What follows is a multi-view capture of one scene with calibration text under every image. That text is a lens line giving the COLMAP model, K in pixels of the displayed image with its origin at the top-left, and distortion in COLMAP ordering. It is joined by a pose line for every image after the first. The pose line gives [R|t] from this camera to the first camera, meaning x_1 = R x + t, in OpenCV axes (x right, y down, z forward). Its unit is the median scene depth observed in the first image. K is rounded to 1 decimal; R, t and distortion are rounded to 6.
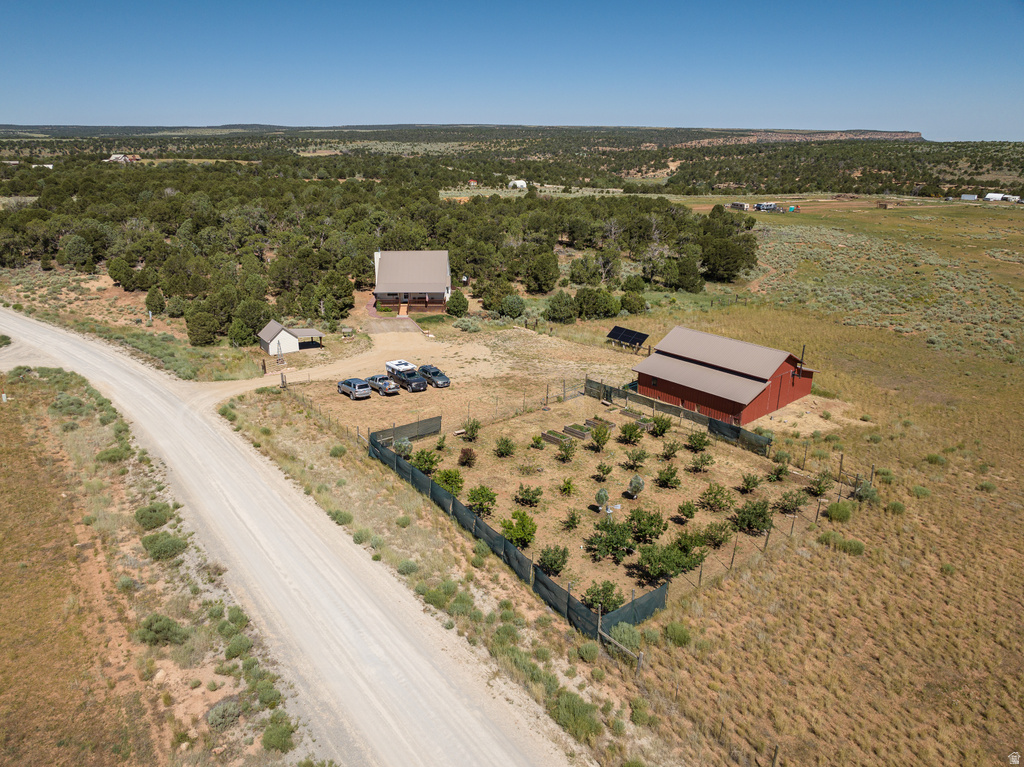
lens RADIAL K [[721.5, 0, 506.9], [0, 721.5, 388.1], [0, 0, 1]] dist [-0.049667, 0.018822]
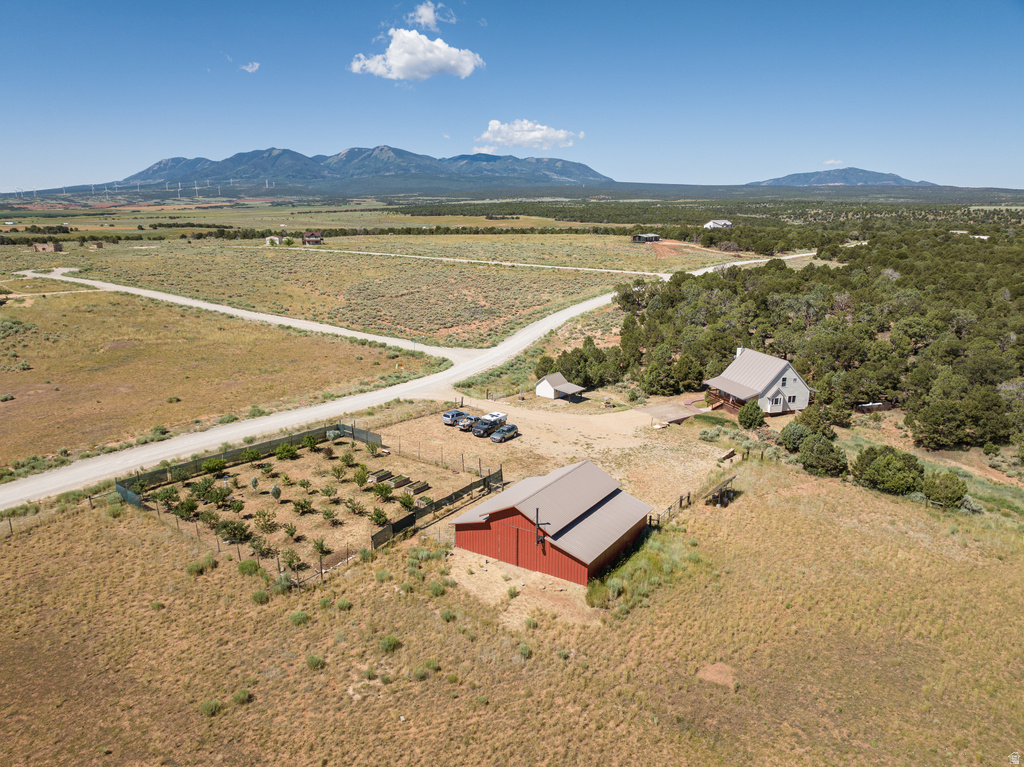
lens RADIAL K [[721.5, 0, 506.9], [0, 721.5, 388.1], [0, 0, 1]] dist [-0.049667, 0.018822]
pose [[0.276420, 0.241417, -0.930220, 1.148377], [-0.318277, 0.936307, 0.148419, -0.304153], [0.906803, 0.255042, 0.335652, 0.632588]]
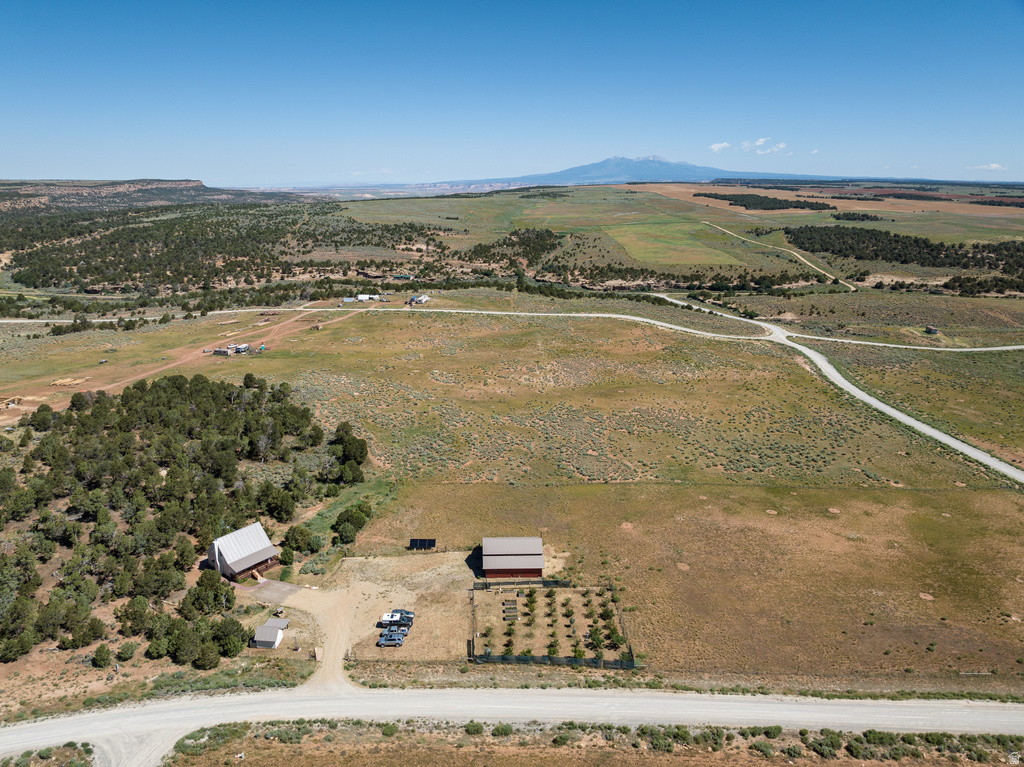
lens RADIAL K [[721.5, 0, 506.9], [0, 721.5, 388.1], [0, 0, 1]] dist [-0.049667, 0.018822]
pose [[0.617625, -0.218521, 0.755505, -1.323684], [0.258076, 0.963745, 0.067775, -0.696879], [-0.742924, 0.153118, 0.651627, -0.527865]]
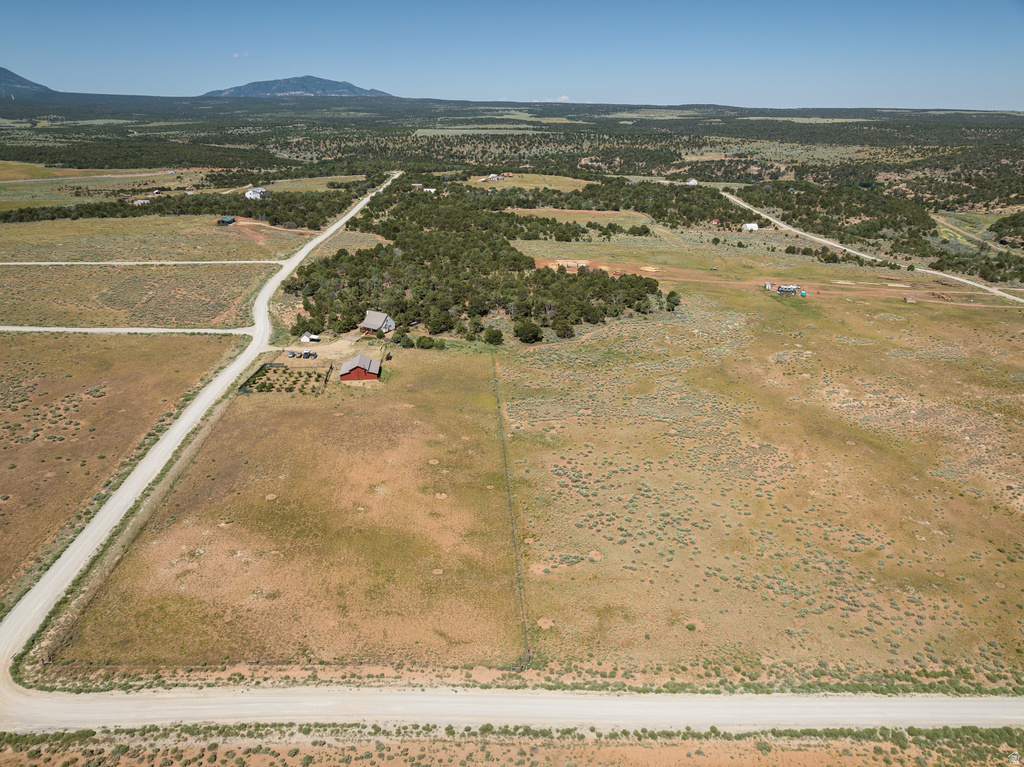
lens RADIAL K [[721.5, 0, 506.9], [0, 721.5, 388.1], [0, 0, 1]] dist [-0.049667, 0.018822]
pose [[0.822721, 0.209331, -0.528499, 3.029886], [-0.191051, 0.977468, 0.089749, -0.418543], [0.535378, 0.027132, 0.844177, -1.781832]]
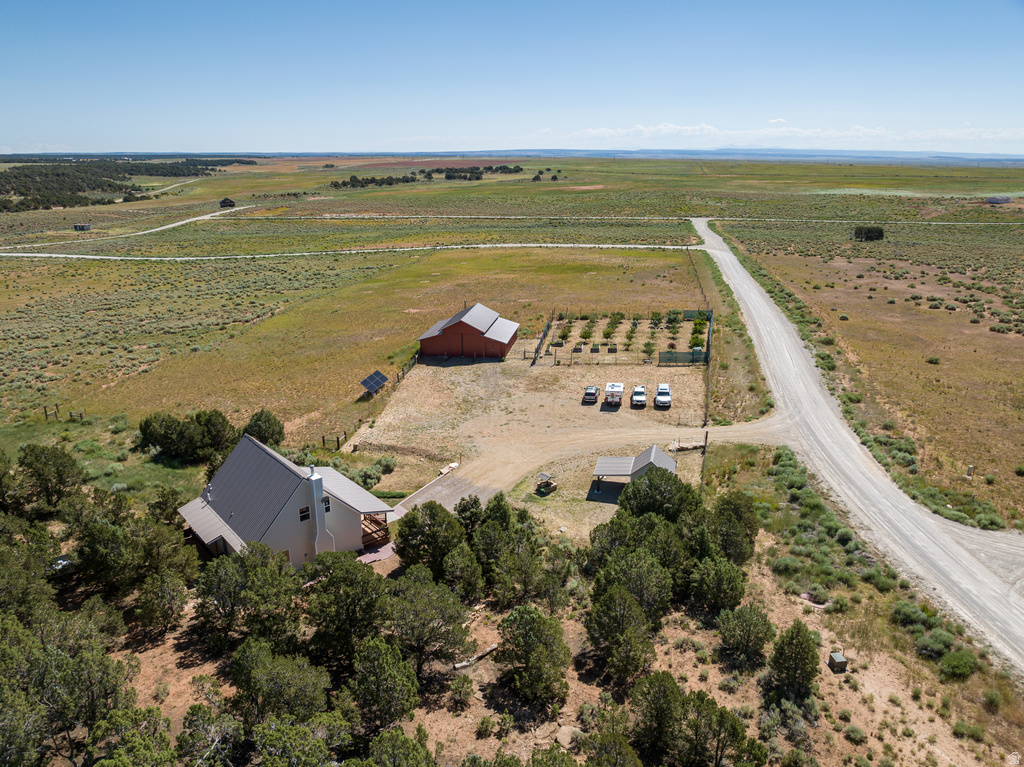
lens RADIAL K [[721.5, 0, 506.9], [0, 721.5, 388.1], [0, 0, 1]] dist [-0.049667, 0.018822]
pose [[-0.651332, -0.232935, 0.722155, -0.963847], [0.254342, 0.829637, 0.497003, -0.721756], [-0.714896, 0.507389, -0.481124, 1.854606]]
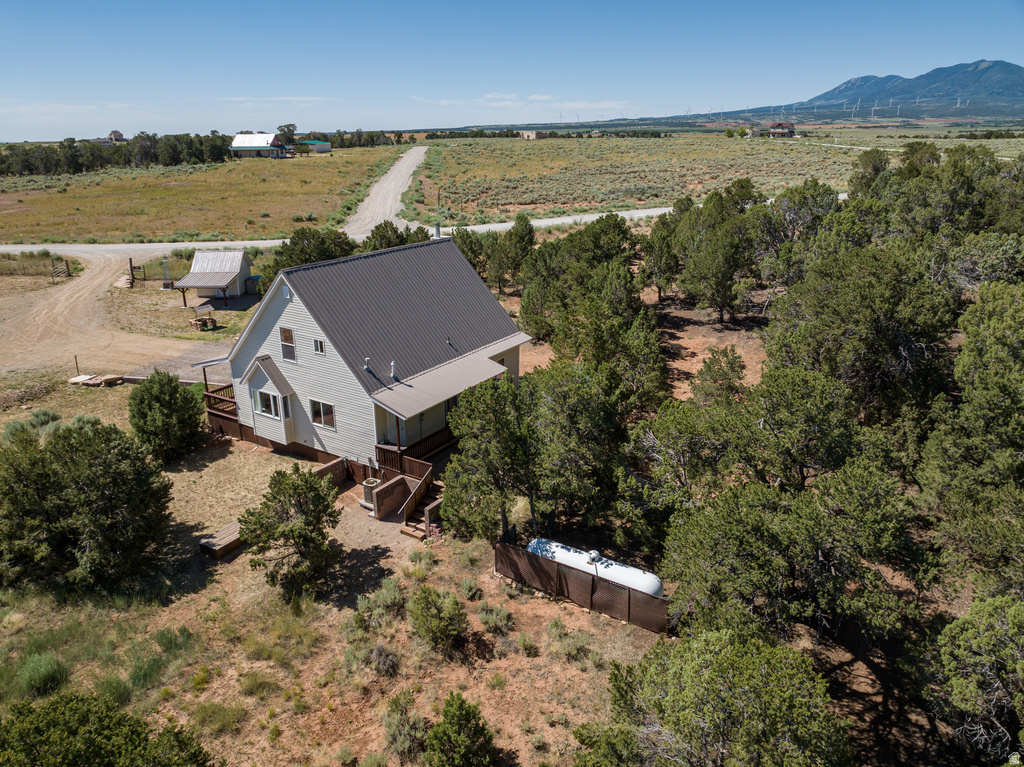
lens RADIAL K [[721.5, 0, 506.9], [0, 721.5, 388.1], [0, 0, 1]] dist [-0.049667, 0.018822]
pose [[-0.547512, 0.291722, -0.784301, 0.137314], [-0.266468, 0.827694, 0.493880, -0.506566], [0.793237, 0.479396, -0.375438, 1.984932]]
